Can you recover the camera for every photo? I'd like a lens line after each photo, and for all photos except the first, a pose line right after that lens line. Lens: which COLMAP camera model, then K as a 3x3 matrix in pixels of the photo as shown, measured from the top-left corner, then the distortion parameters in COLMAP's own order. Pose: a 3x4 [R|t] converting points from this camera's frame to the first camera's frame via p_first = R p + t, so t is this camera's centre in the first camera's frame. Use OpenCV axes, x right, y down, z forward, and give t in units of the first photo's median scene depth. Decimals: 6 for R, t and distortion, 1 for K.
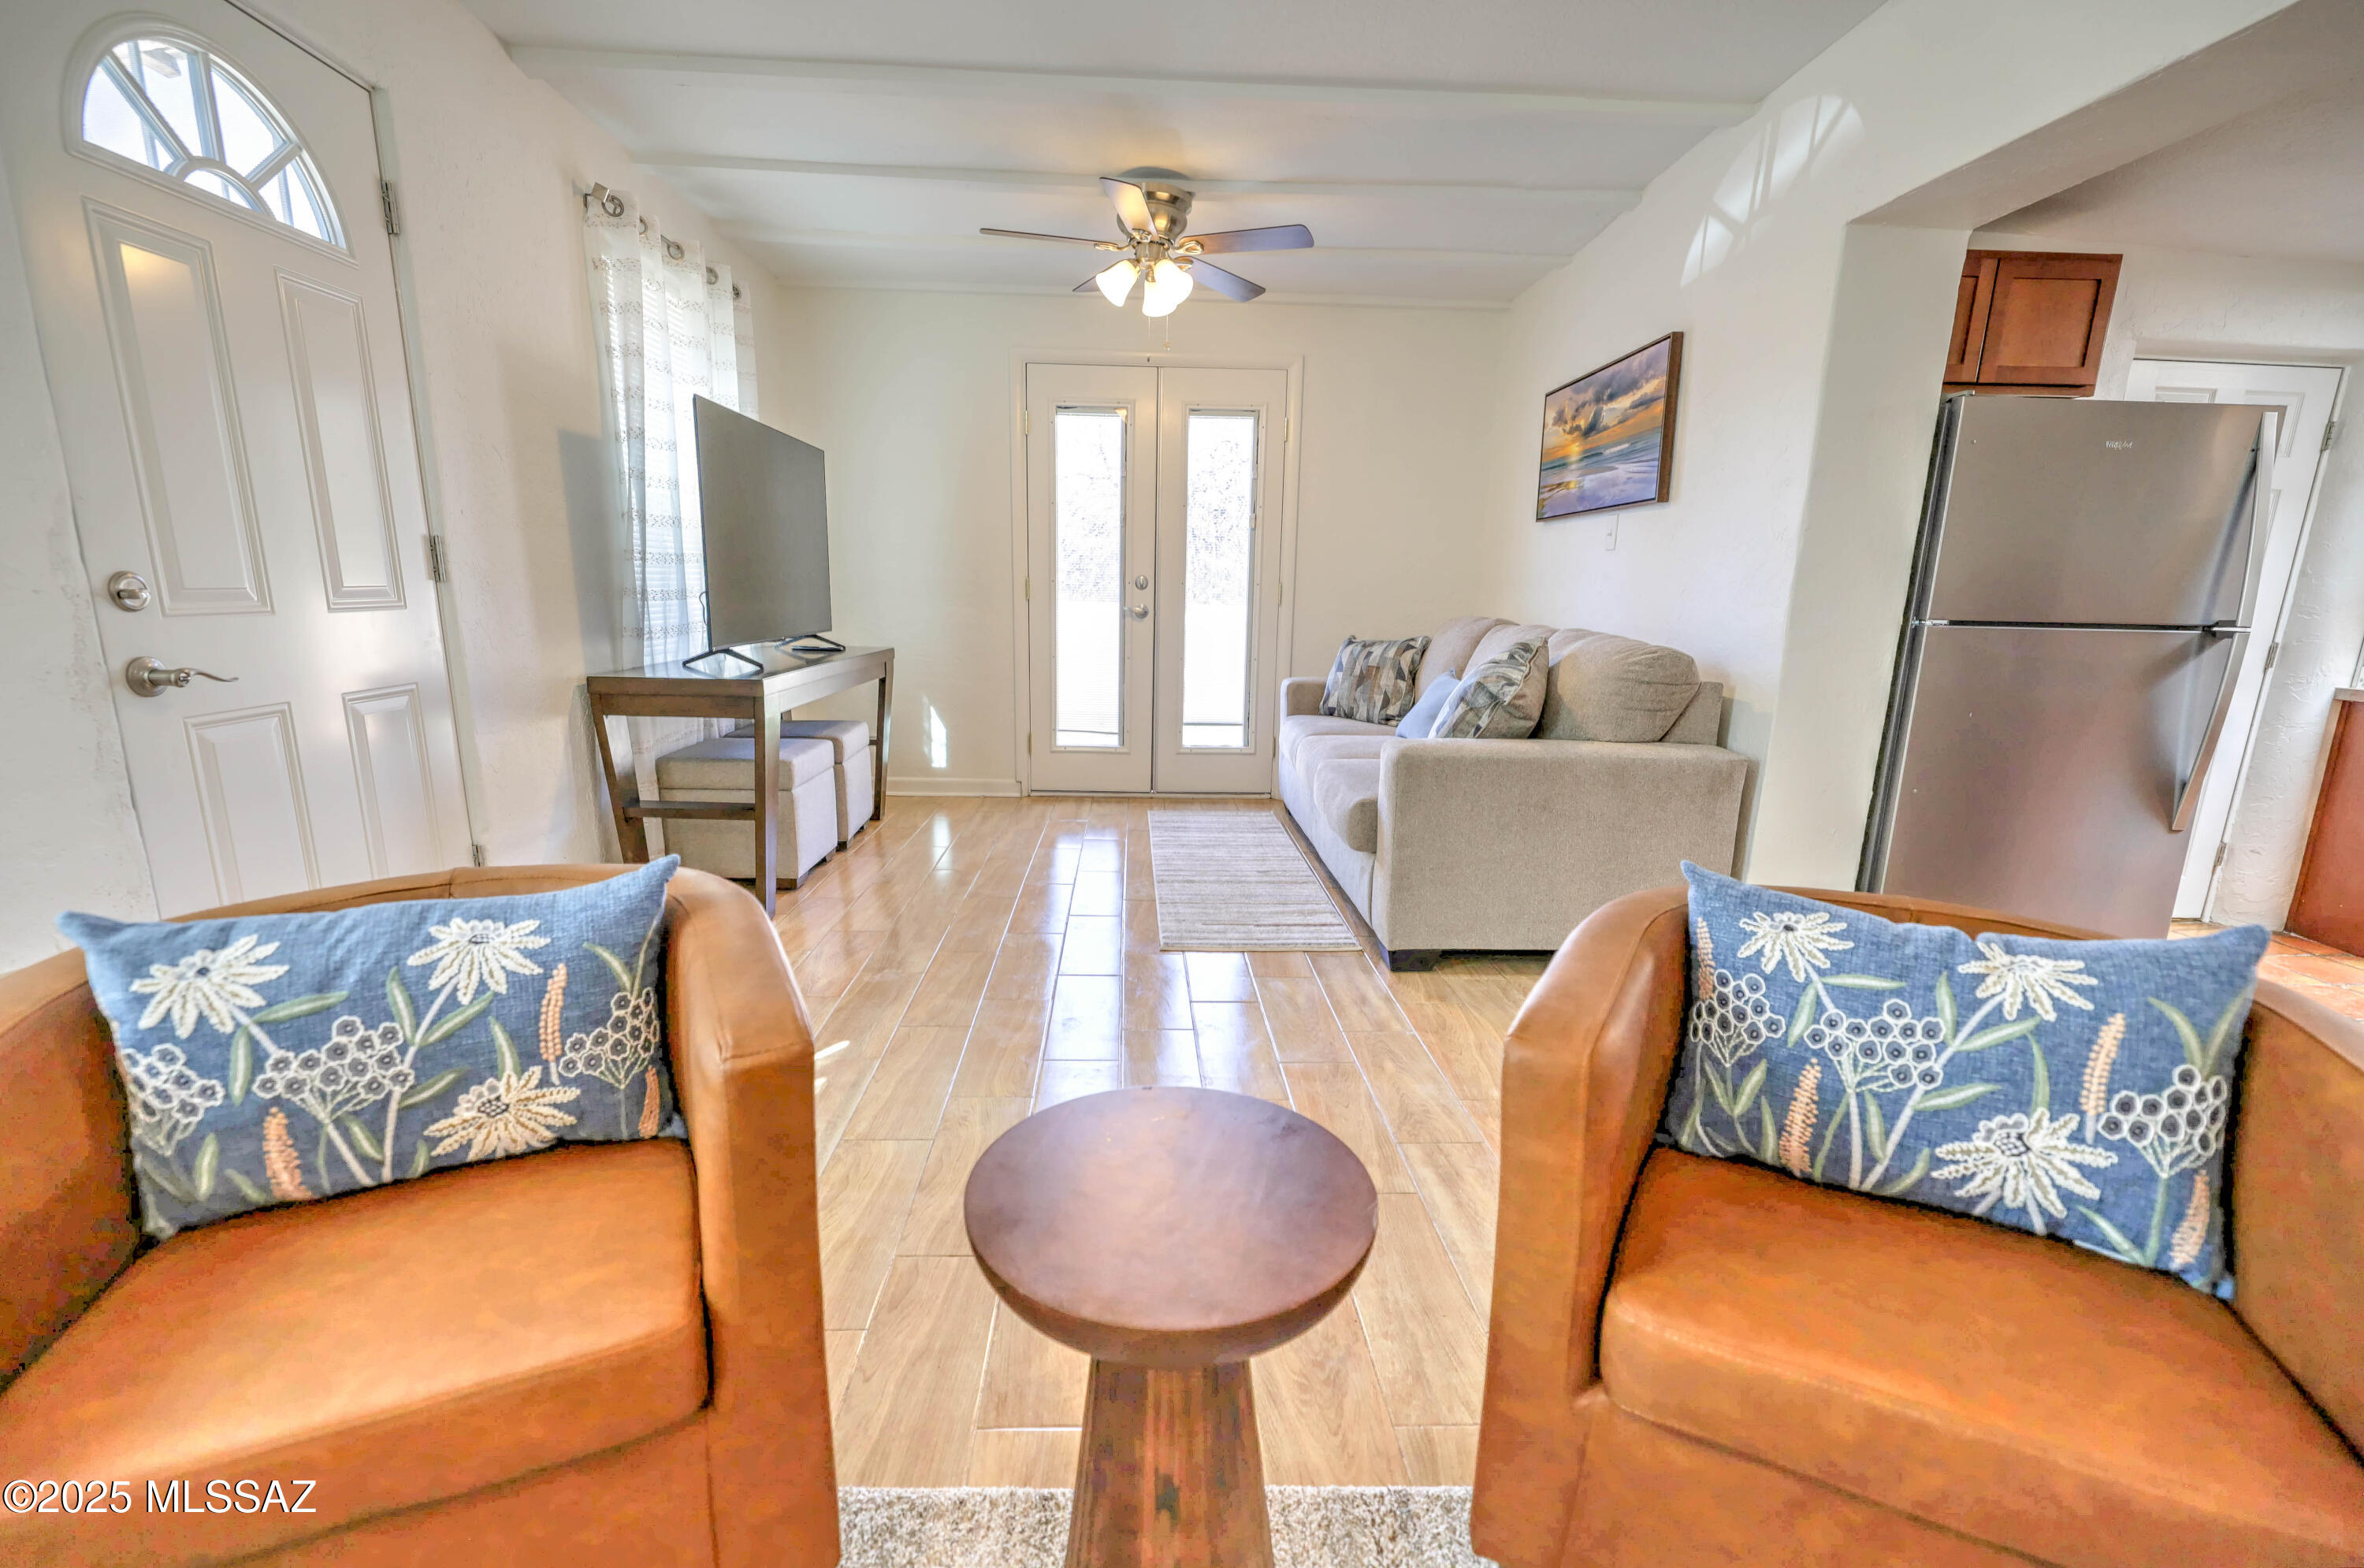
lens RADIAL K [[992.8, 0, 1167.1], [0, 992.8, 810.4], [0, 0, 1]] dist [-0.000281, -0.000328]
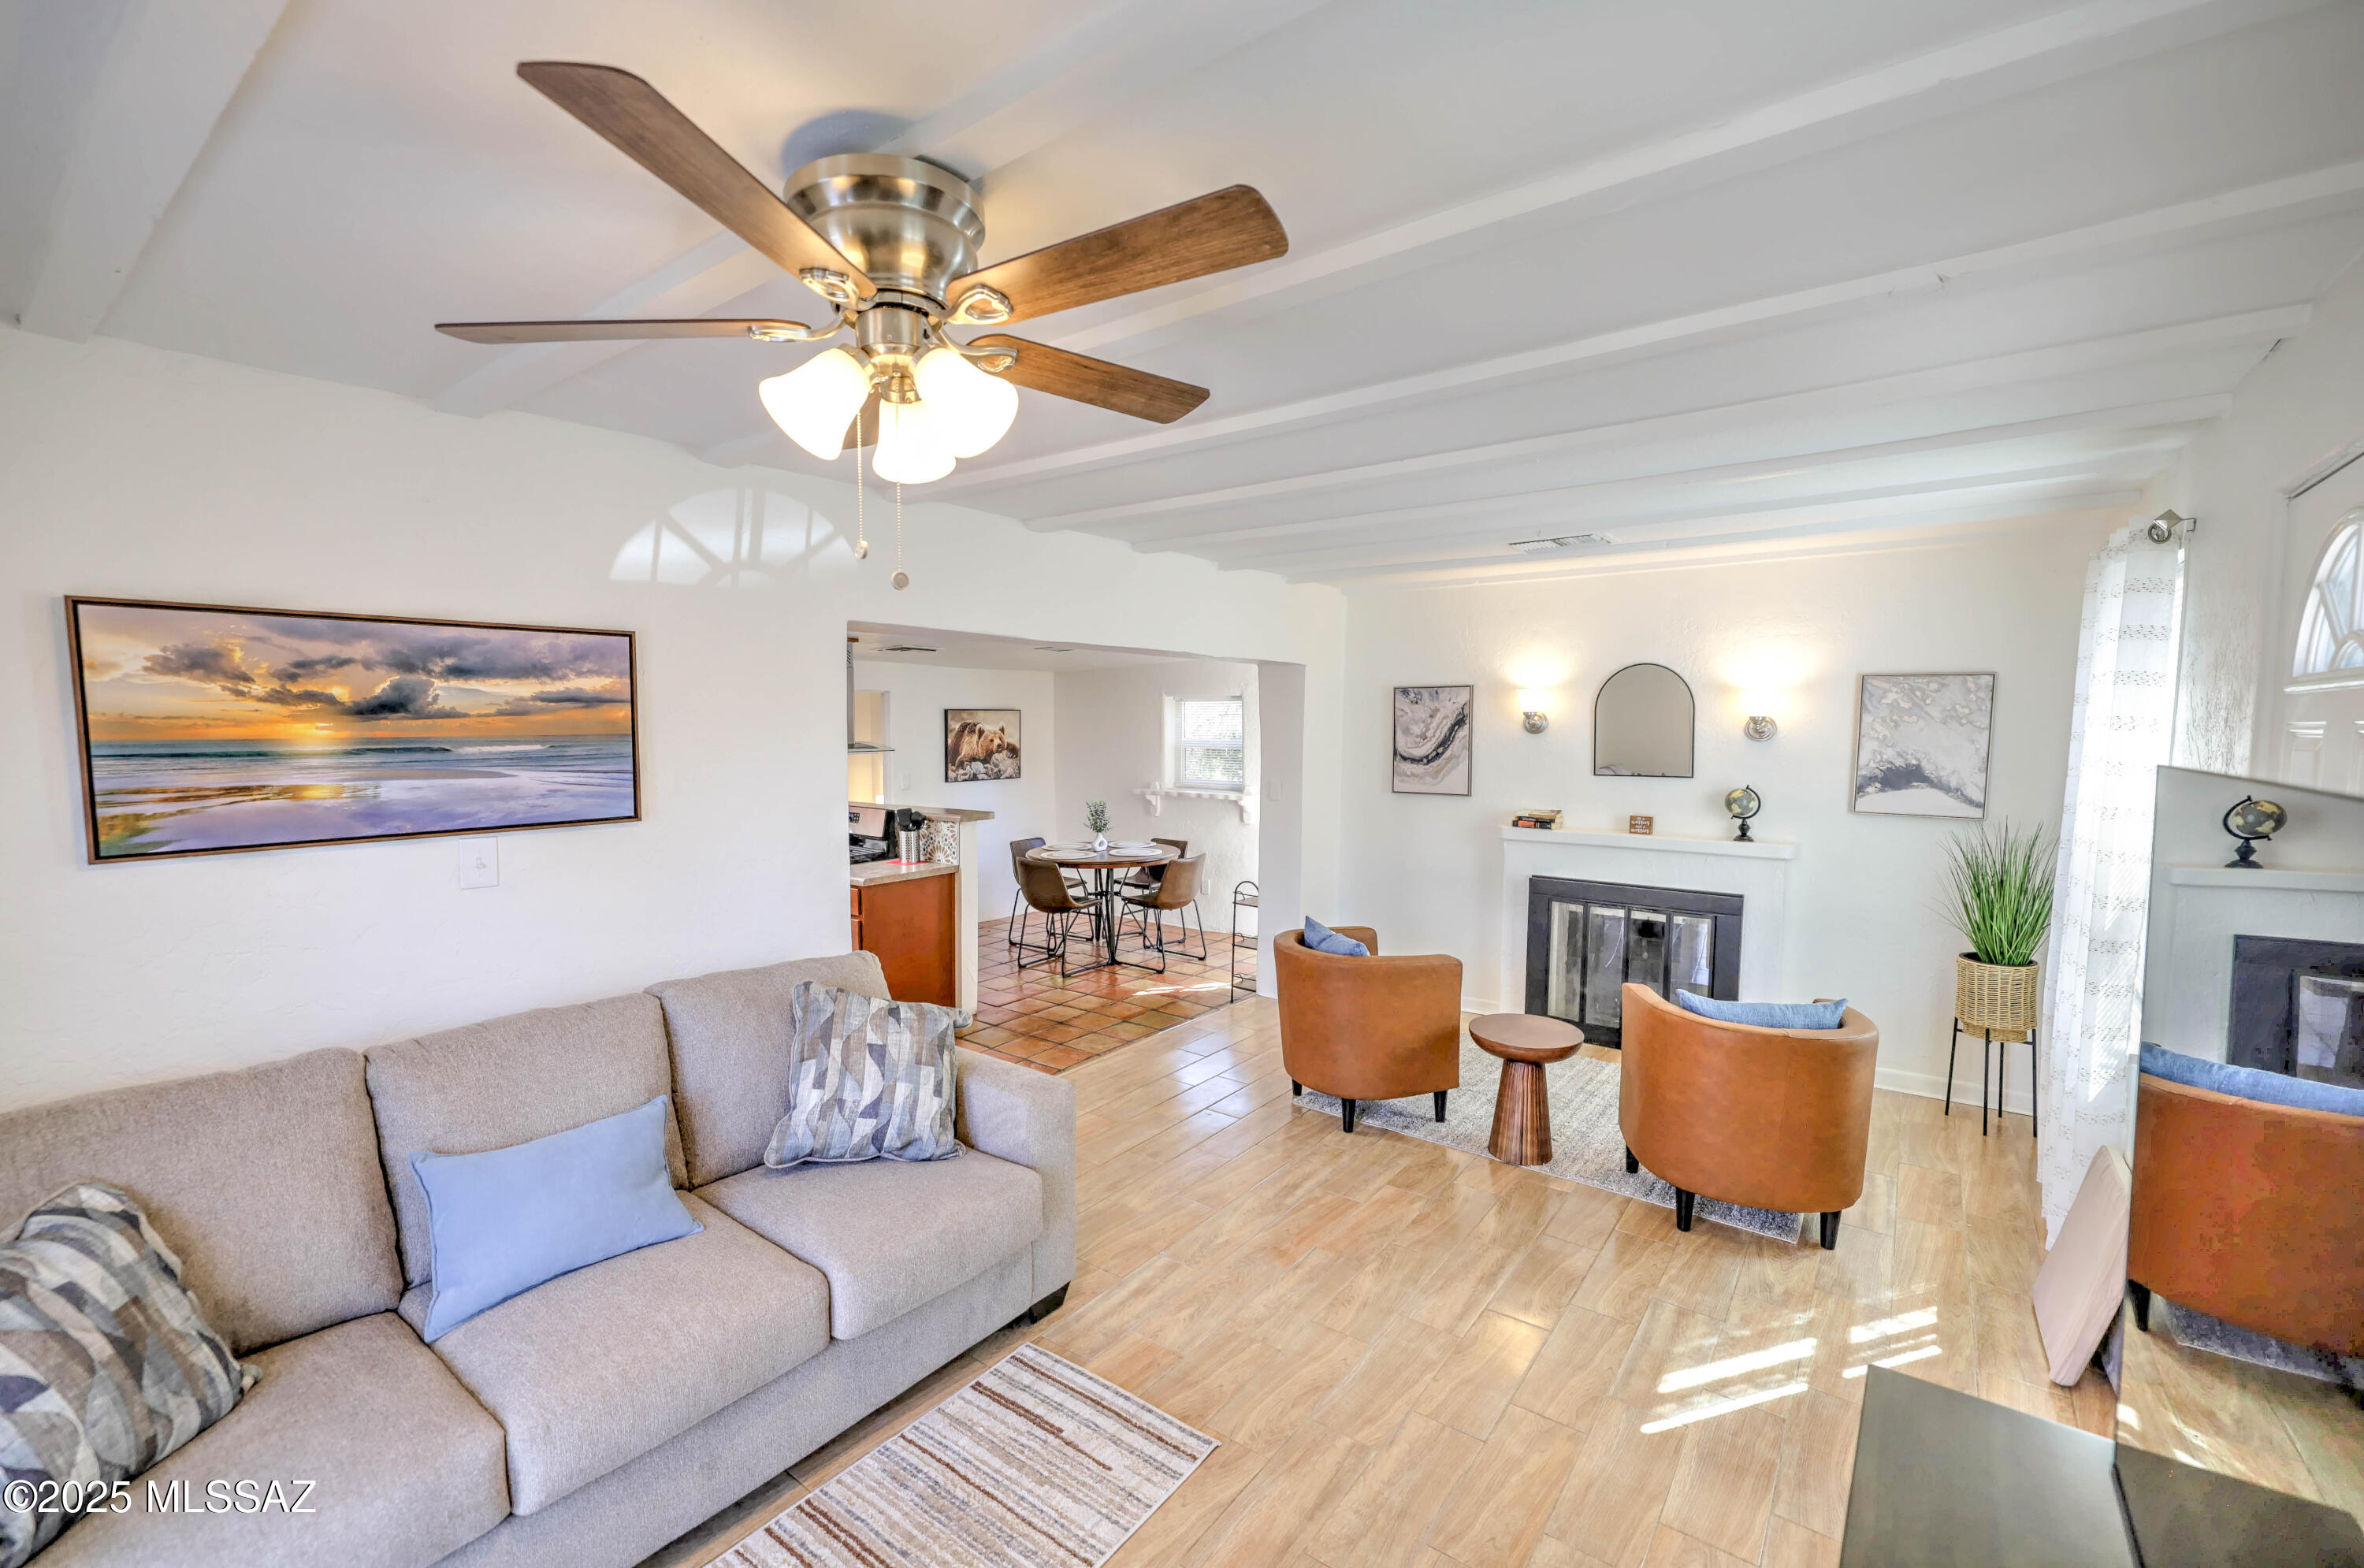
lens RADIAL K [[992.8, 0, 1182.3], [0, 992.8, 789.7], [0, 0, 1]] dist [-0.000281, -0.000328]
pose [[-0.779405, -0.063975, 0.623245, -0.436618], [0.123252, 0.959677, 0.252643, -0.550333], [-0.614277, 0.273728, -0.740092, 1.490591]]
